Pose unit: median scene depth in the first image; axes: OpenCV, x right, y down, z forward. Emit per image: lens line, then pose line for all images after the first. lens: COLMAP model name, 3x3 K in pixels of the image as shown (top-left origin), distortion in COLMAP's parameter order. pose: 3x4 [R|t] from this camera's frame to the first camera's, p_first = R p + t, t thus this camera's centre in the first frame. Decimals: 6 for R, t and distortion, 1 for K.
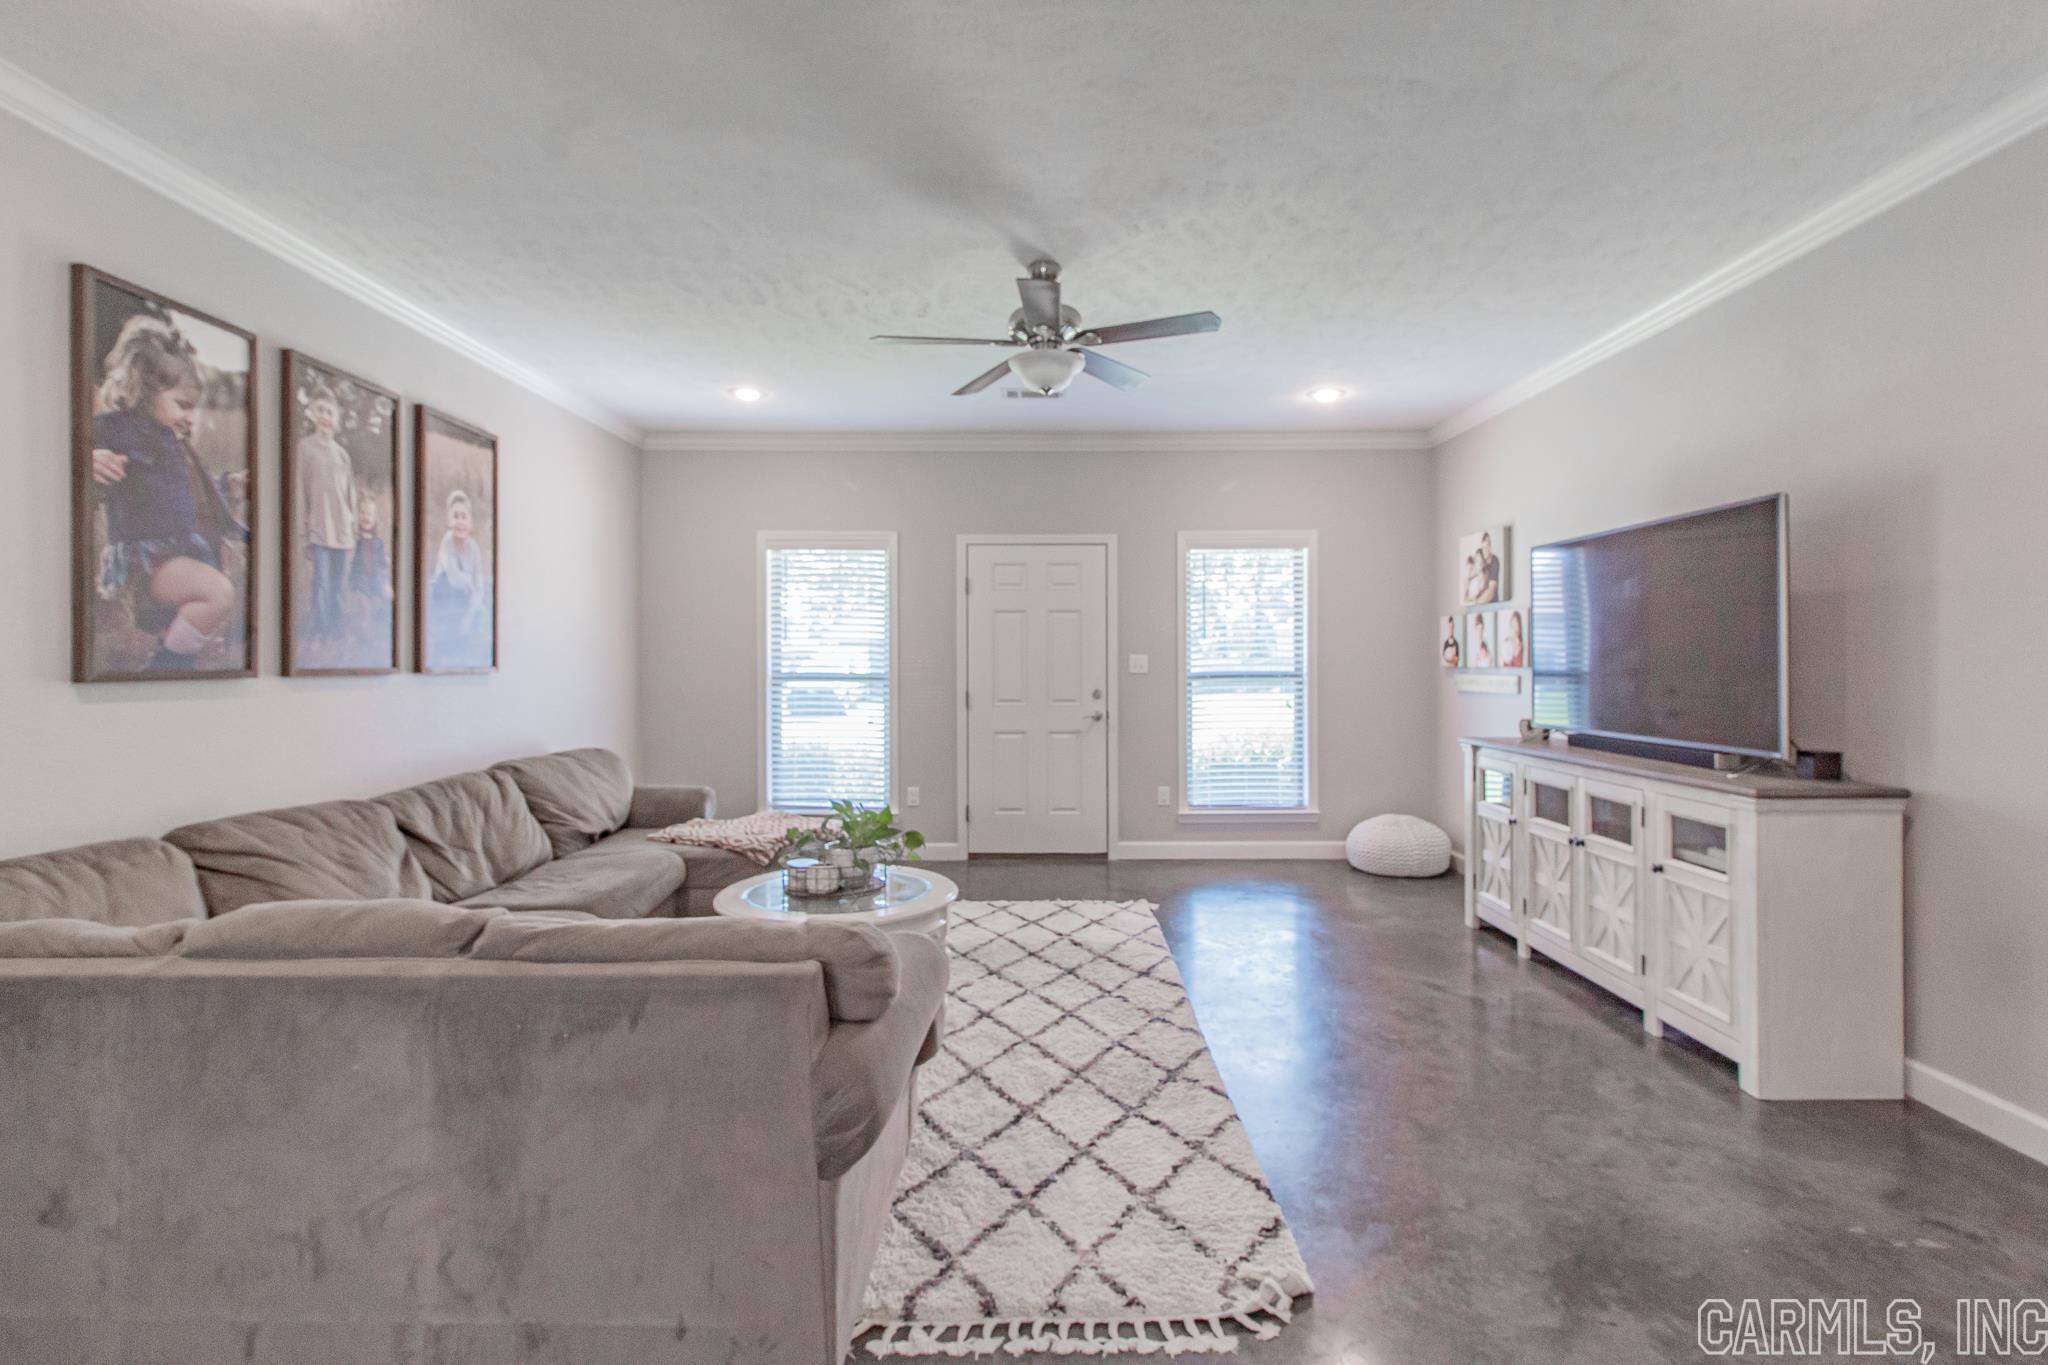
lens RADIAL K [[937.3, 0, 1040.7], [0, 937.3, 658.3], [0, 0, 1]] dist [-0.000580, -0.000081]
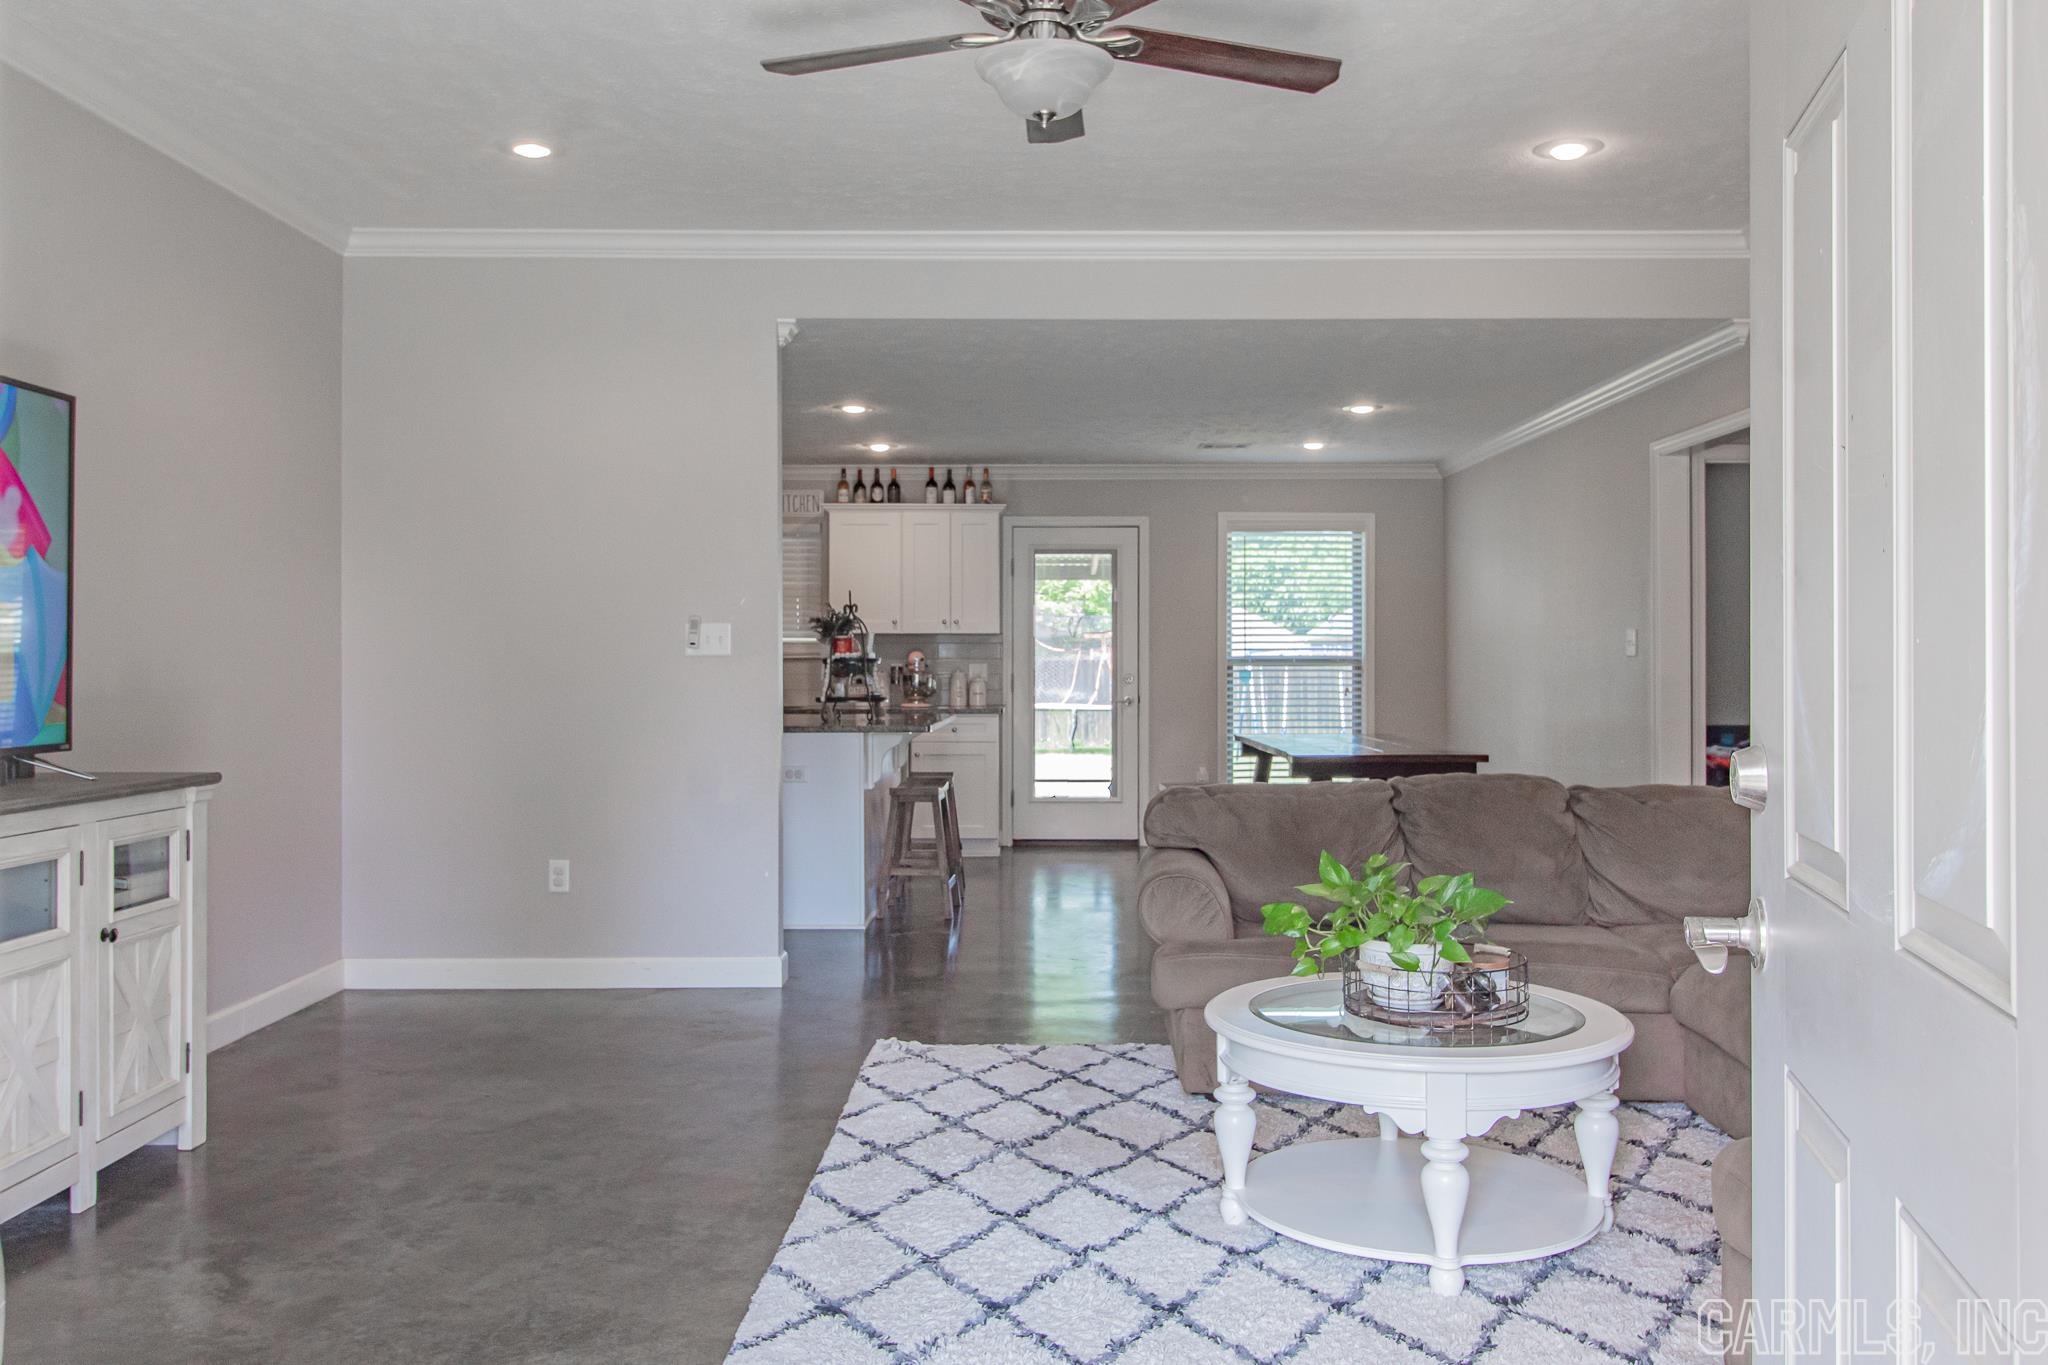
lens RADIAL K [[1612.9, 0, 1024.0], [0, 1612.9, 682.5], [0, 0, 1]] dist [-0.001582, 0.004744]
pose [[-0.999939, 0.003360, 0.010557, 0.008598], [0.003448, 0.999959, 0.008367, 0.030423], [-0.010529, 0.008402, -0.999909, 1.557741]]
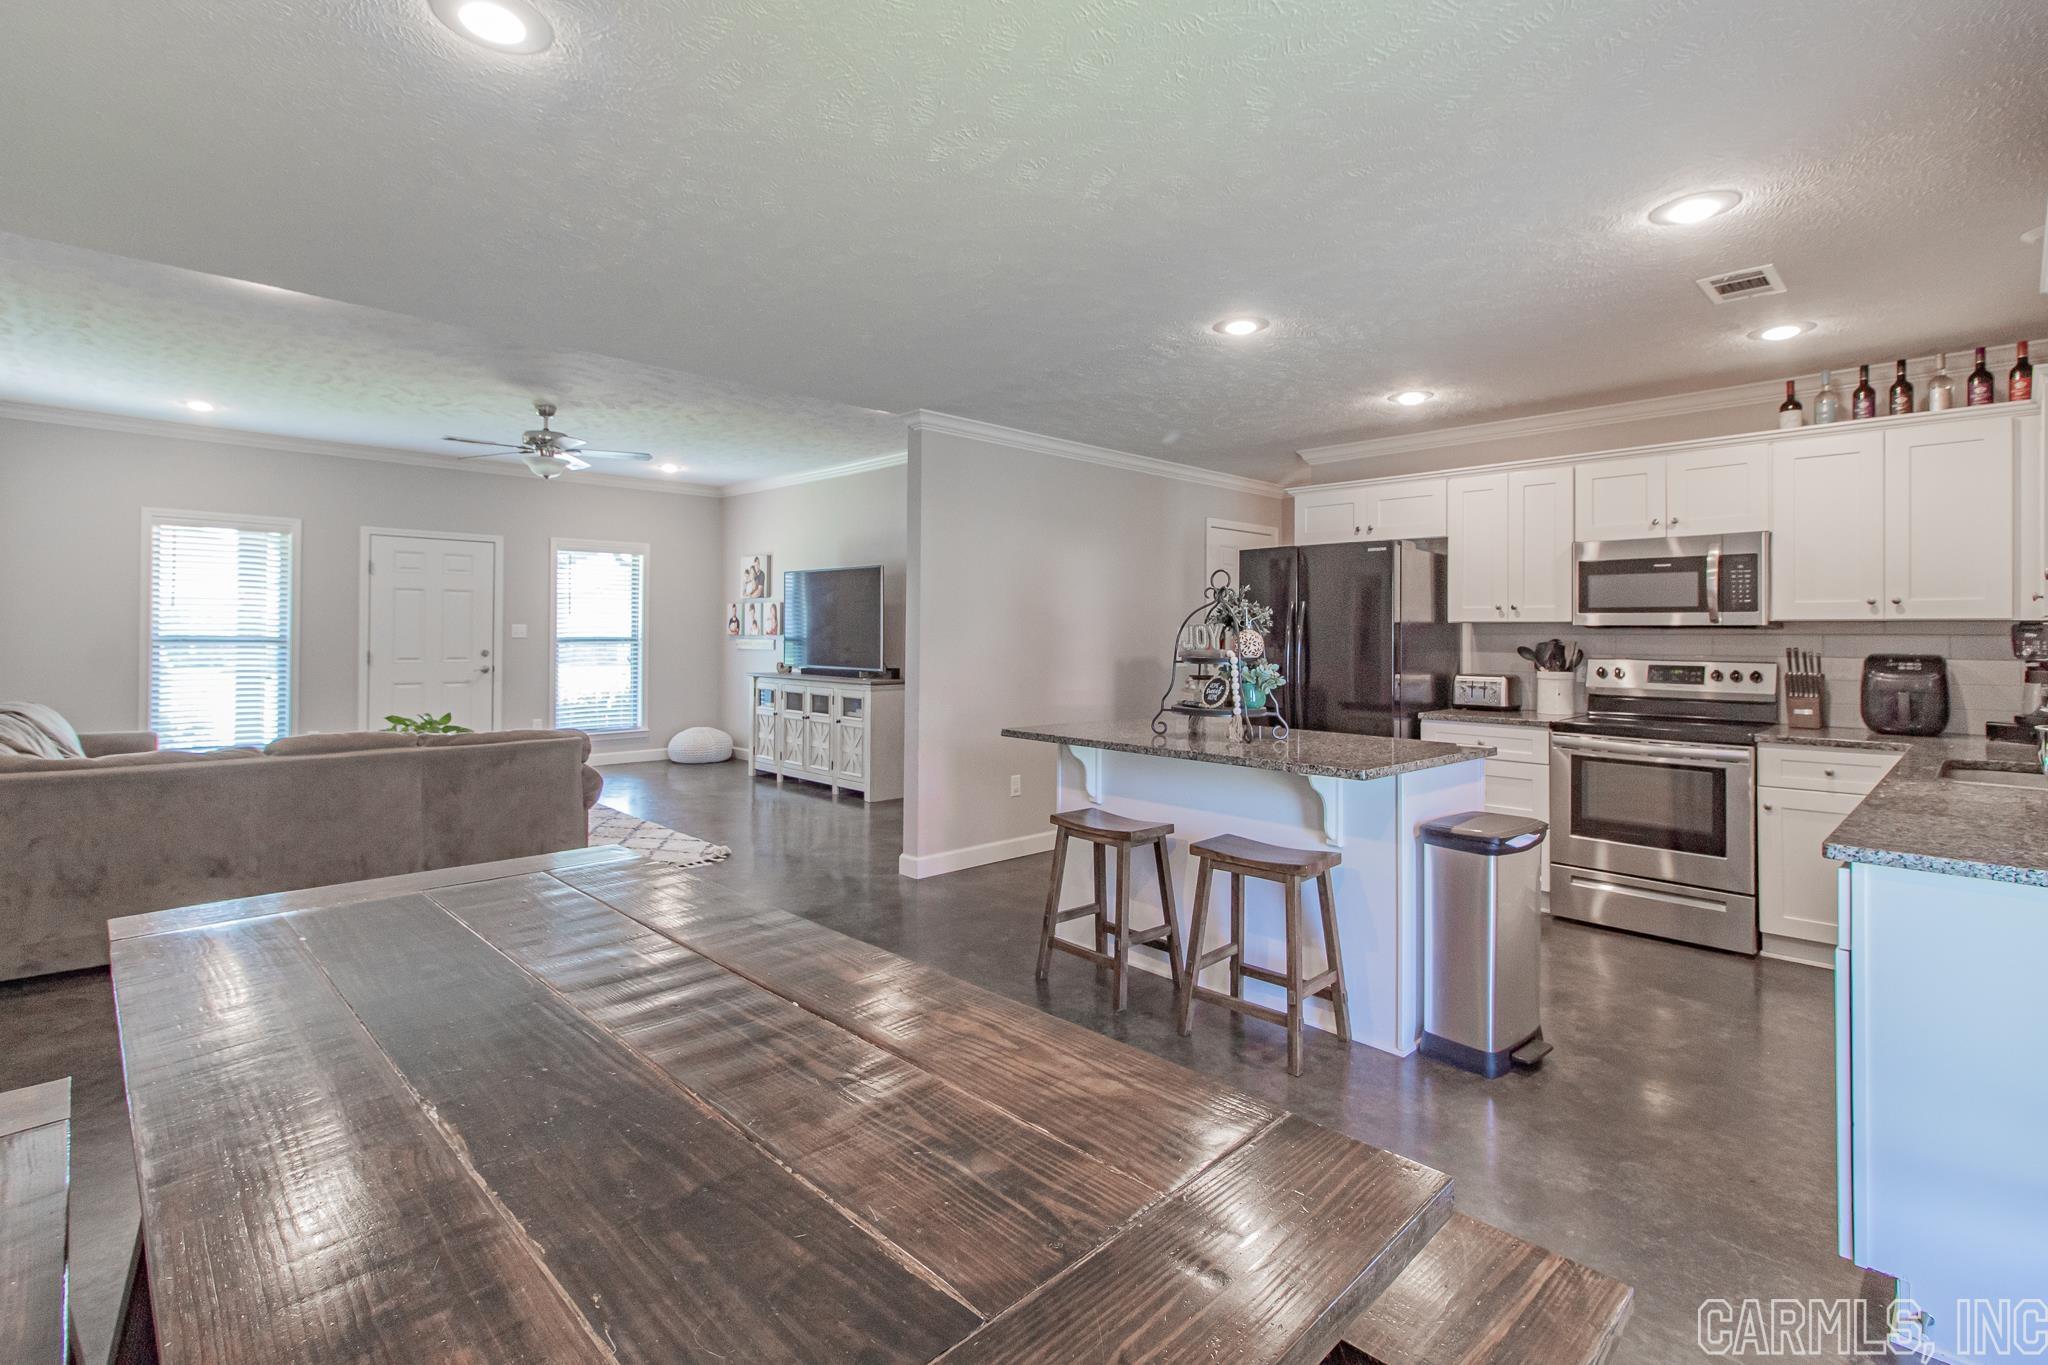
lens RADIAL K [[951.3, 0, 1036.2], [0, 951.3, 630.7], [0, 0, 1]] dist [0.004092, 0.000158]
pose [[0.711344, 0.009939, 0.702774, -0.481999], [-0.011968, 0.999926, -0.002028, -0.001105], [-0.702742, -0.006968, 0.711410, -0.755647]]
